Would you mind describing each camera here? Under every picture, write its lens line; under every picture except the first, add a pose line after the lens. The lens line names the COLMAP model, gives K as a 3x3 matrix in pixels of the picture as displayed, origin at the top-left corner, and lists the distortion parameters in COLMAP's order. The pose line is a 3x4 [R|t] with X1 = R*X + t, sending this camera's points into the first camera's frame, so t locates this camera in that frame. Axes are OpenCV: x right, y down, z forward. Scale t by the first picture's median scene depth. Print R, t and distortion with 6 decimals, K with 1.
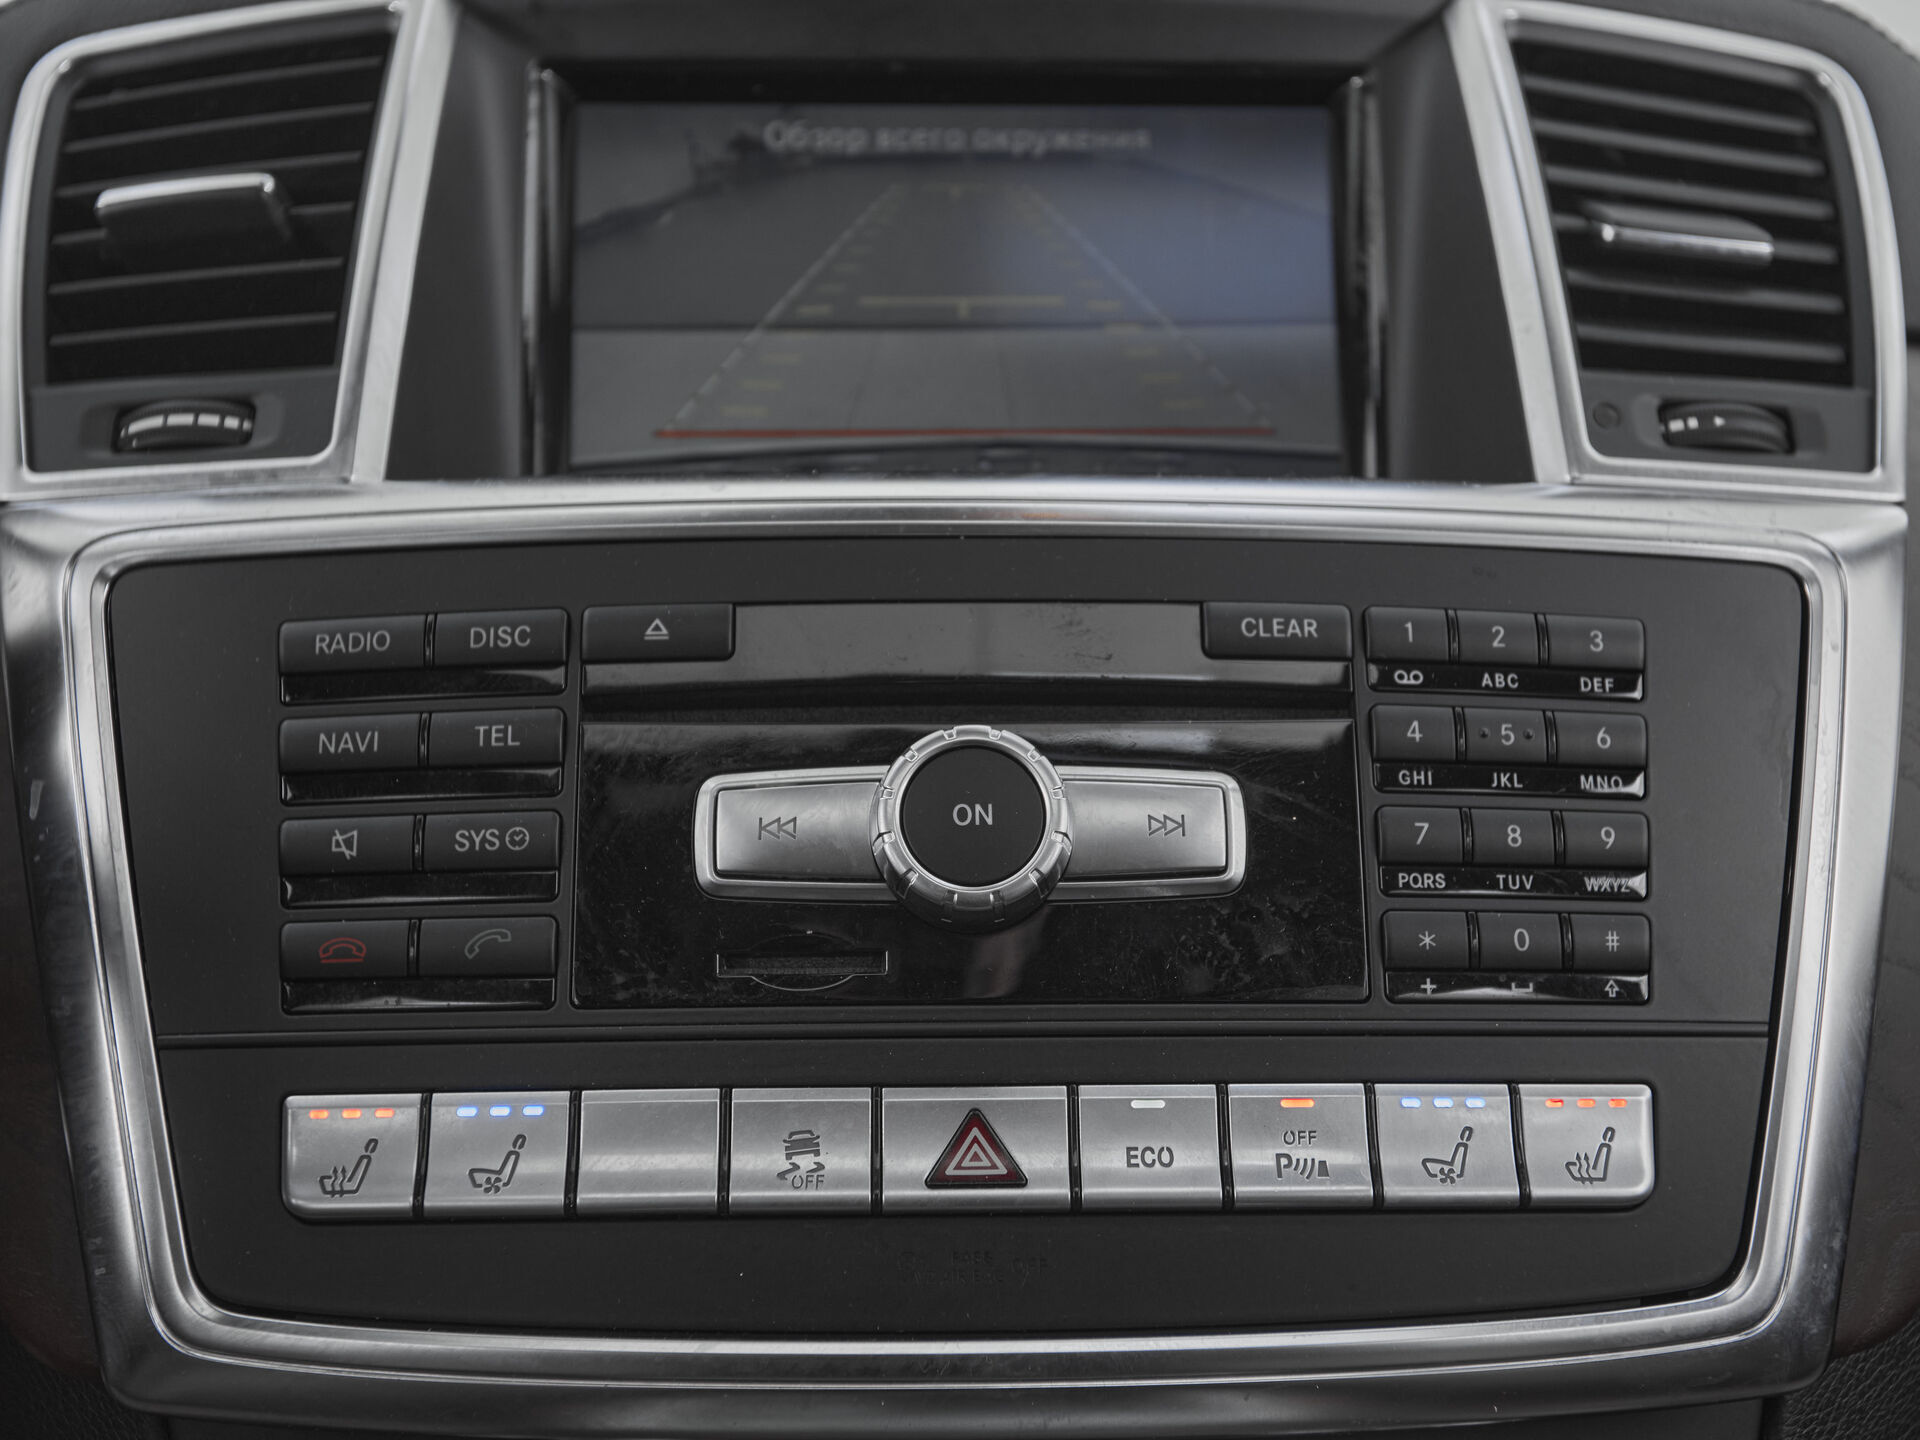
lens RADIAL K [[2351.4, 0, 960.0], [0, 2351.4, 720.0], [0, 0, 1]] dist [0.005956, 0.032355]
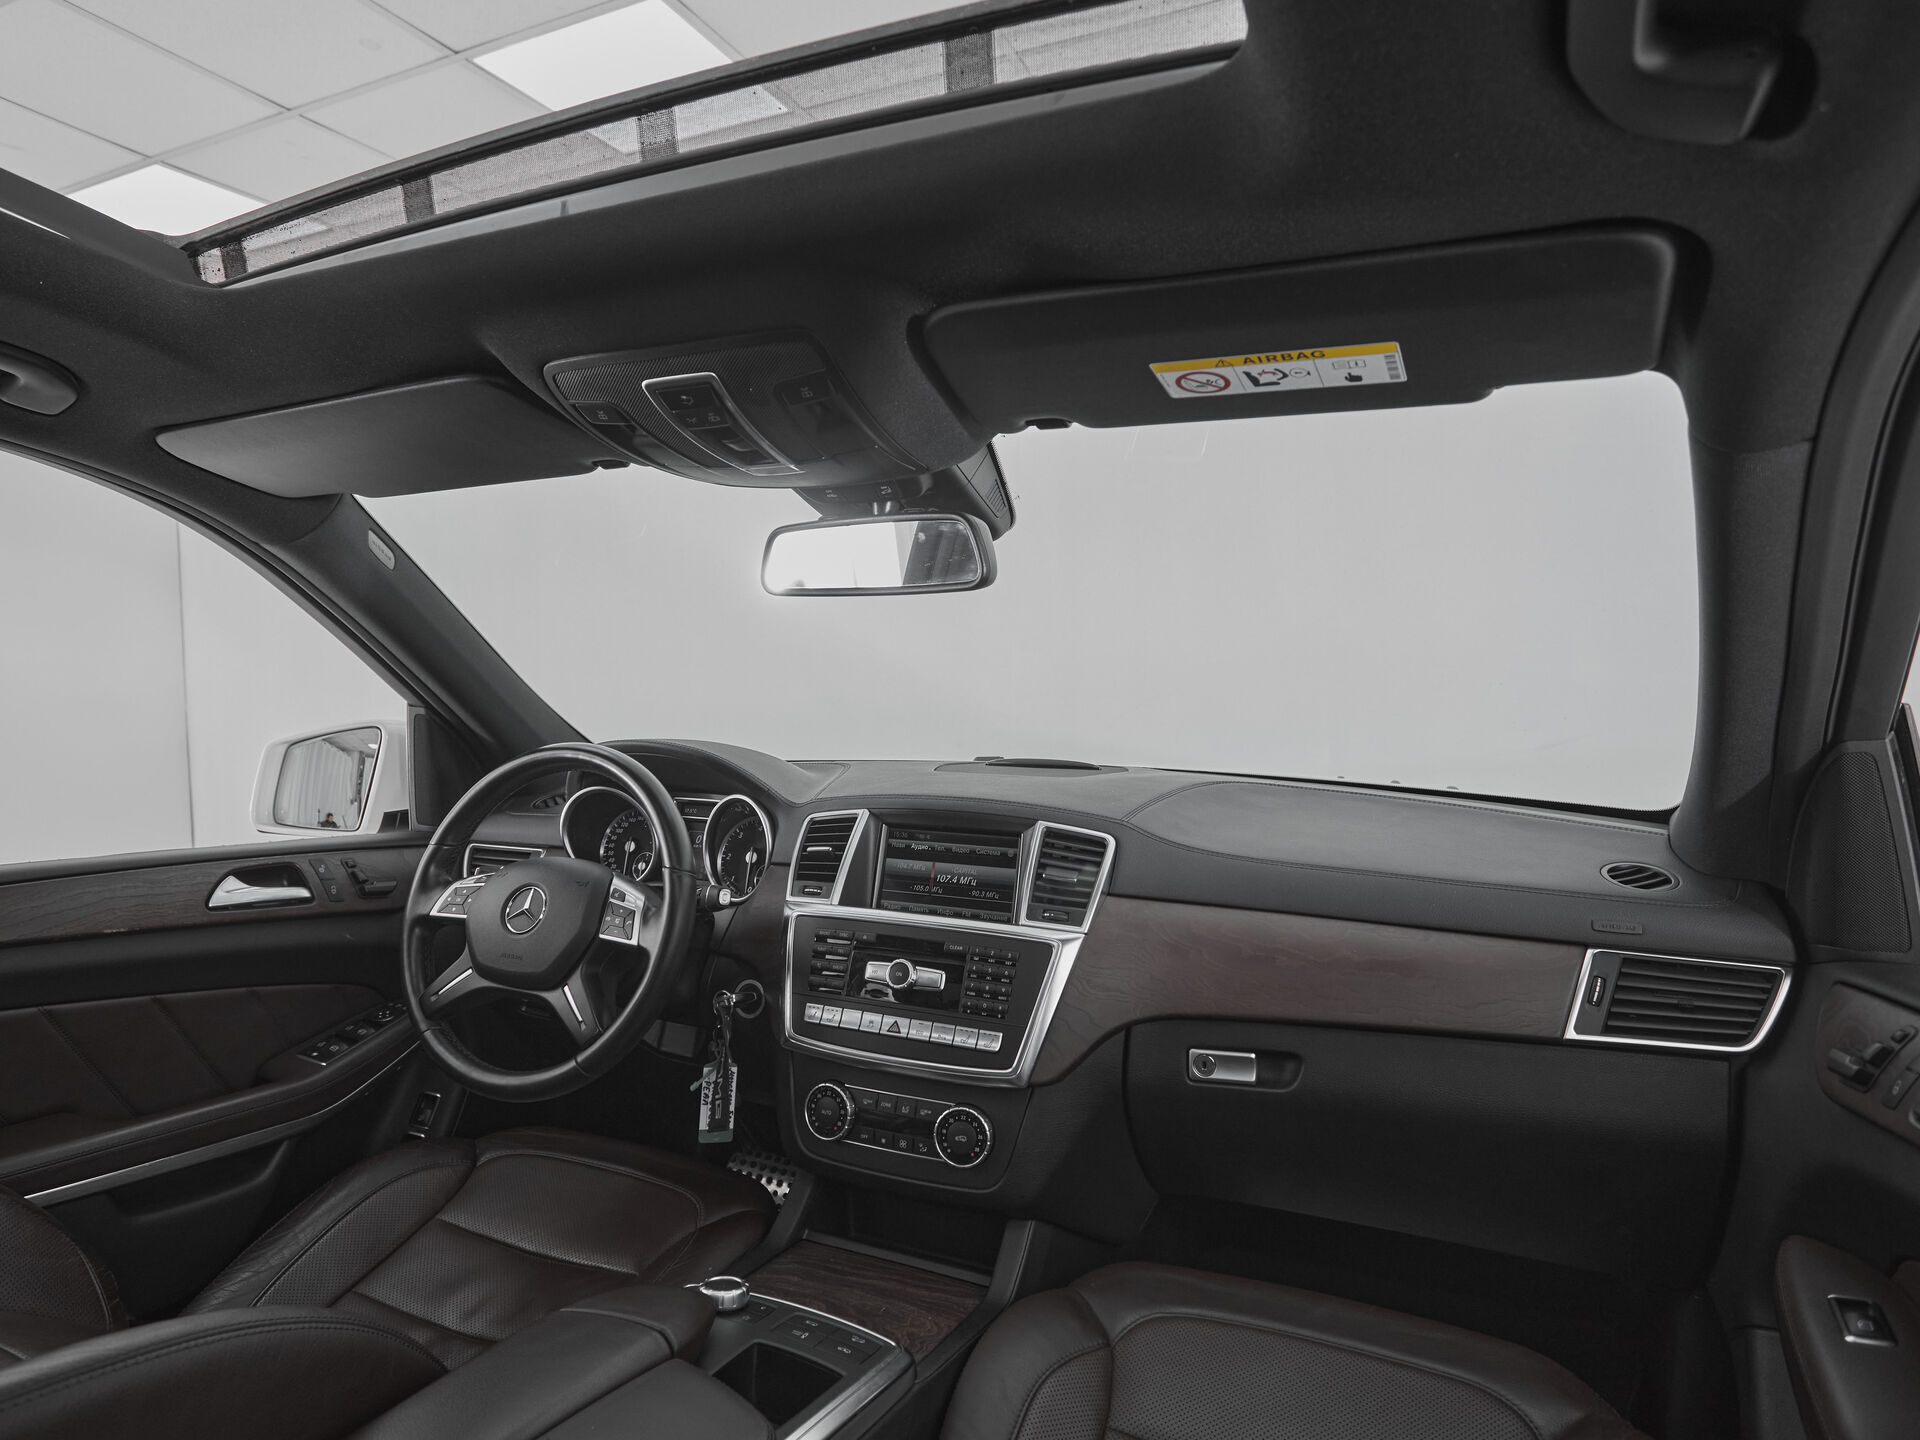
lens RADIAL K [[1086.0, 0, 917.2], [0, 1086.0, 724.1], [0, 0, 1]] dist [-0.003569, -0.000307]
pose [[0.898418, 0.027232, -0.438297, 1.271951], [-0.064009, 0.995537, -0.069350, -0.417331], [0.434452, 0.090360, 0.896151, -1.621802]]
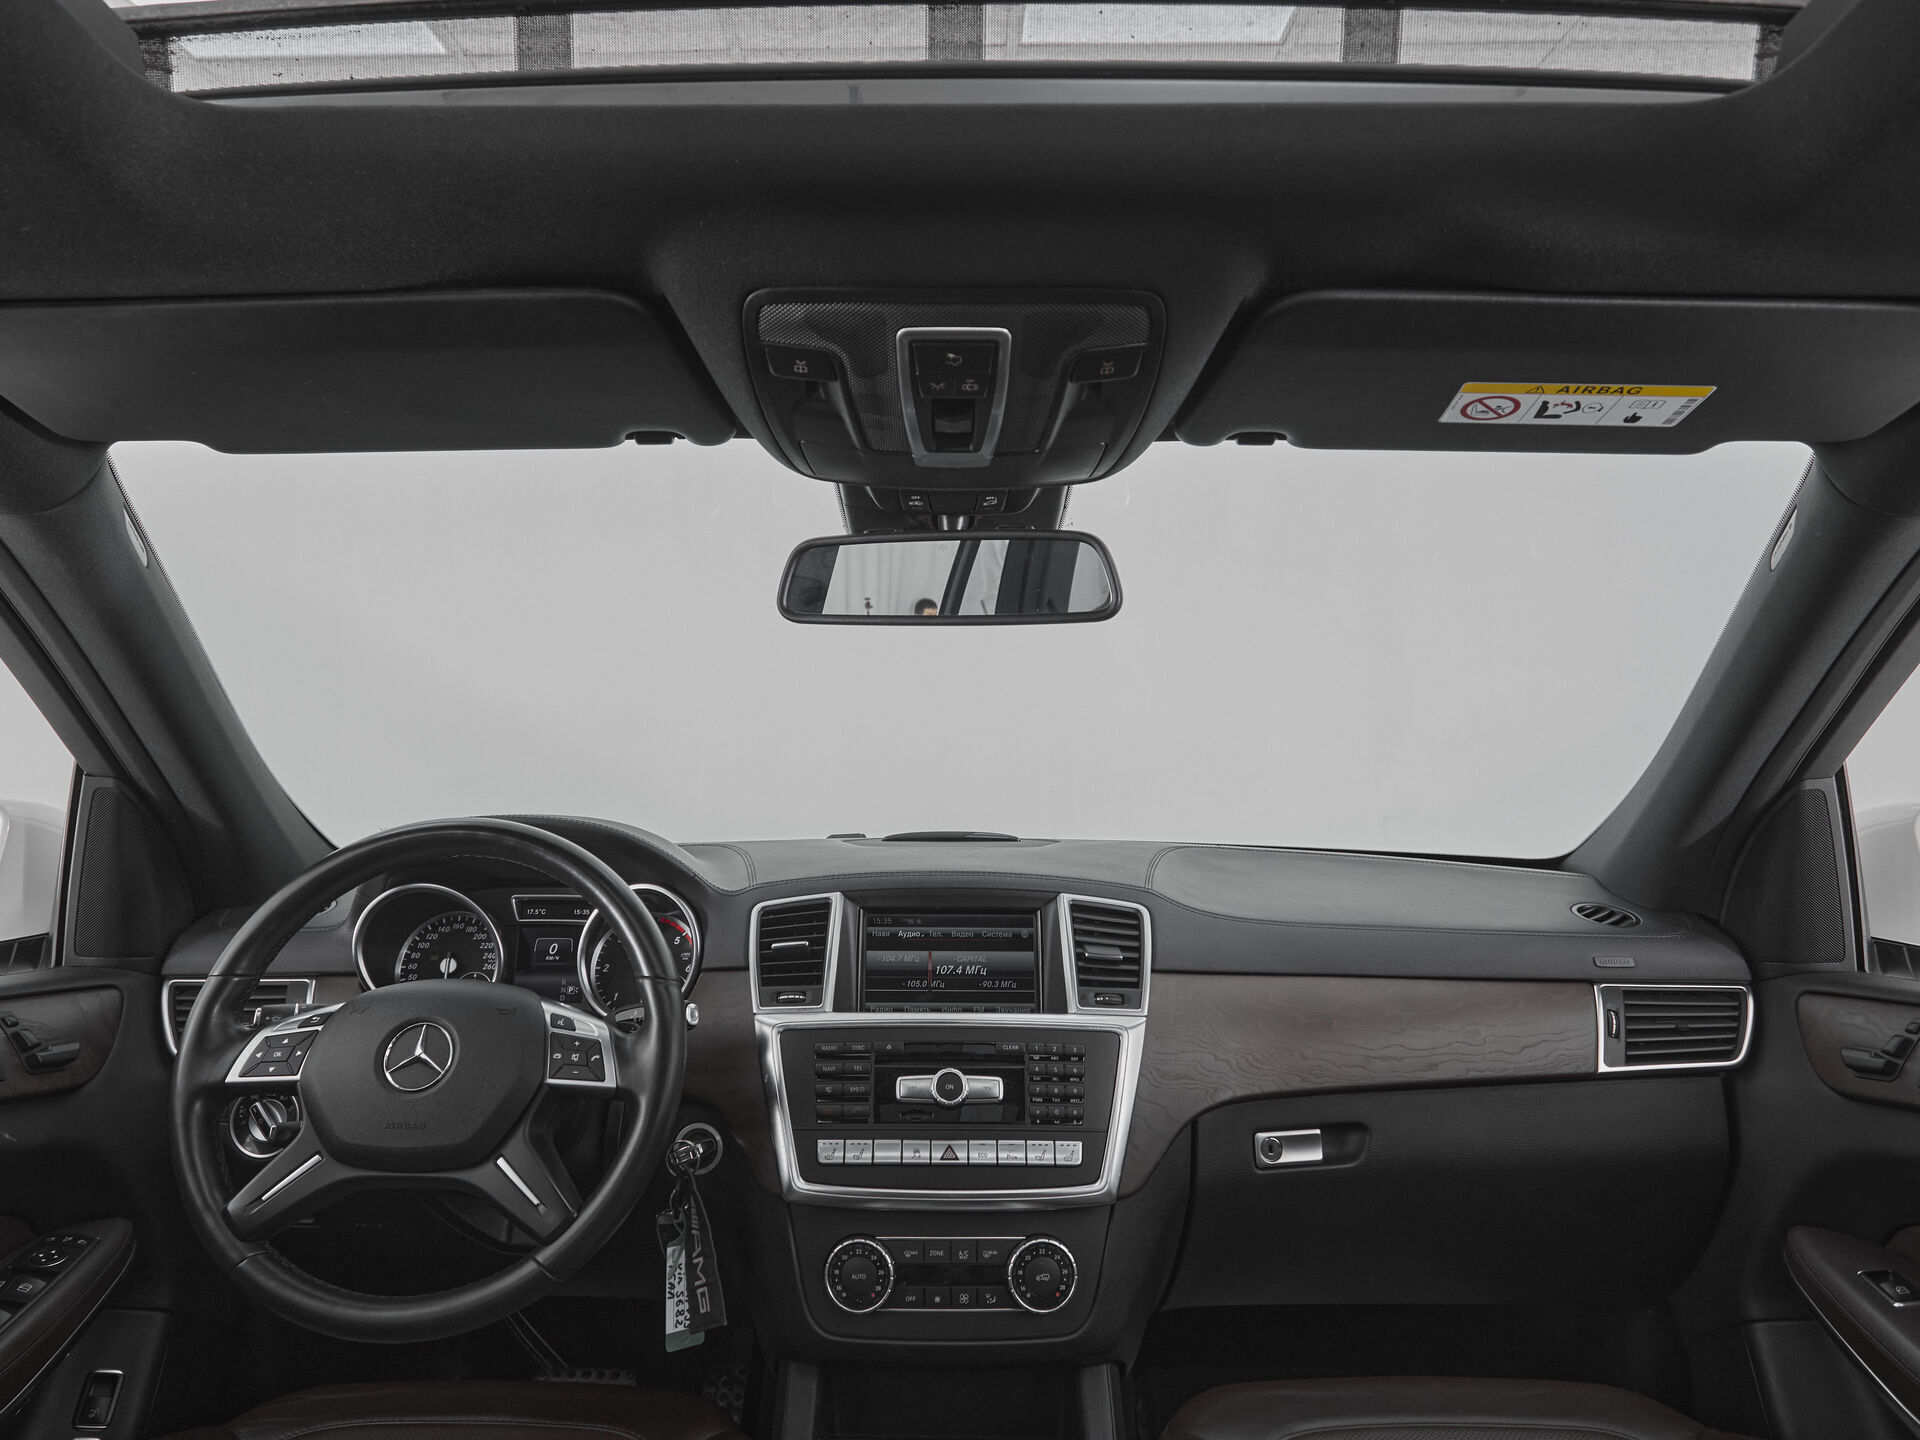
lens RADIAL K [[1226.7, 0, 937.6], [0, 1226.7, 724.4], [0, 0, 1]] dist [-0.001727, -0.002790]
pose [[0.999312, 0.002470, -0.036999, 0.075166], [-0.008404, 0.986903, -0.161098, -0.303857], [0.036116, 0.161298, 0.986245, -1.761923]]
